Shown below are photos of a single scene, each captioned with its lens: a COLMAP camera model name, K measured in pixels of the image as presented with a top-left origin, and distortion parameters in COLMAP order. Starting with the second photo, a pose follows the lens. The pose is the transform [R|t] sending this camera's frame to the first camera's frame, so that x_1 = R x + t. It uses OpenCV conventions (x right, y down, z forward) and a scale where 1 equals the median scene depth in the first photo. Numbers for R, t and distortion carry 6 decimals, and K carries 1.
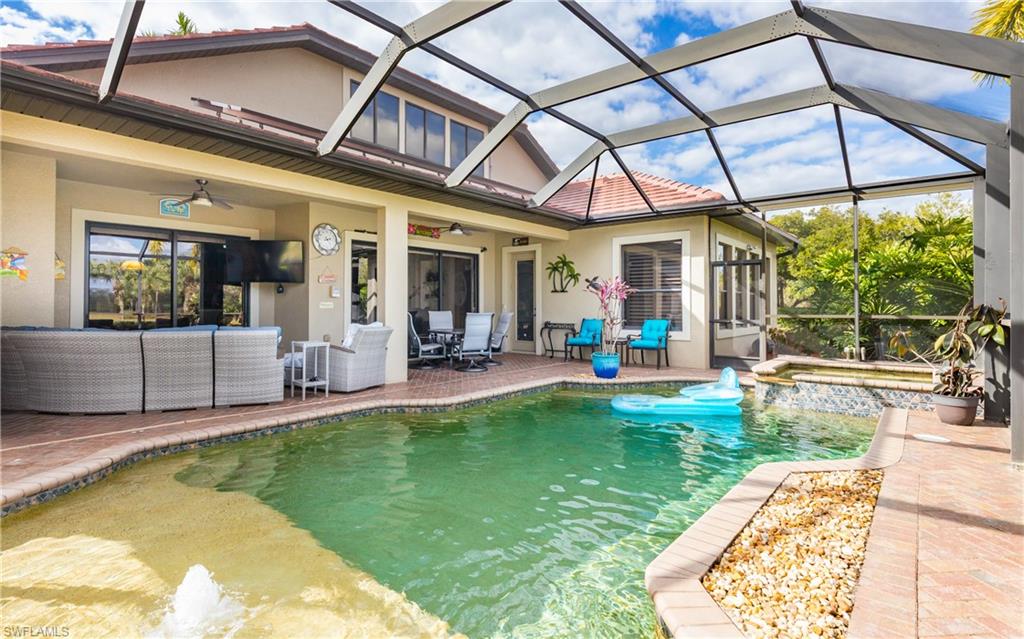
lens RADIAL K [[513.7, 0, 512.0], [0, 513.7, 319.5], [0, 0, 1]] dist [-0.000030, -0.000005]
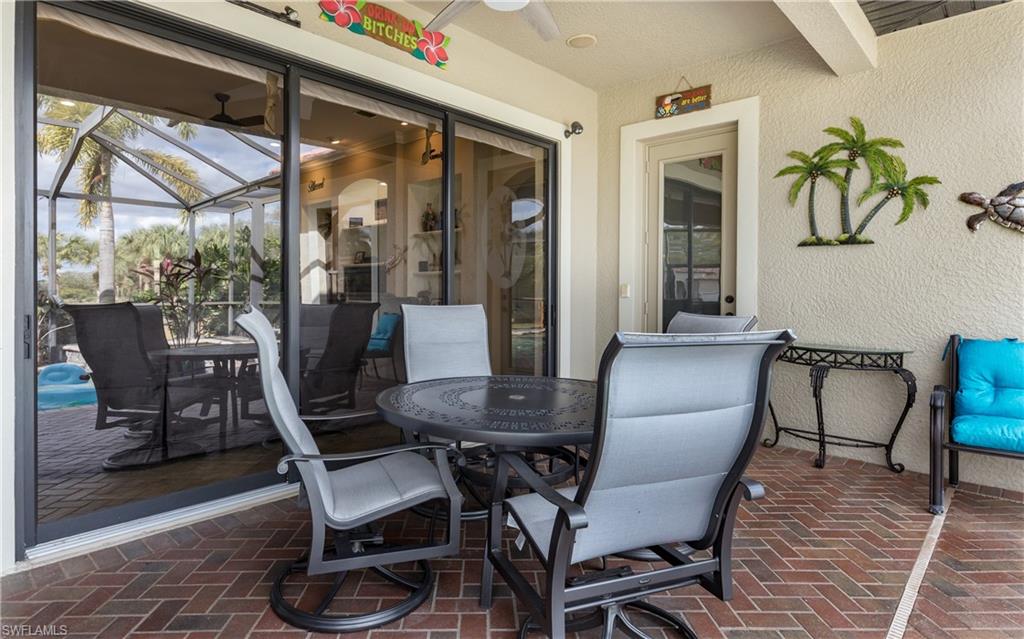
lens RADIAL K [[573.7, 0, 510.8], [0, 573.7, 298.6], [0, 0, 1]] dist [0.000615, 0.000106]
pose [[0.998826, 0.005069, -0.048170, -0.083892], [-0.005449, 0.999955, -0.007763, -0.017262], [0.048129, 0.008016, 0.998809, 0.646585]]
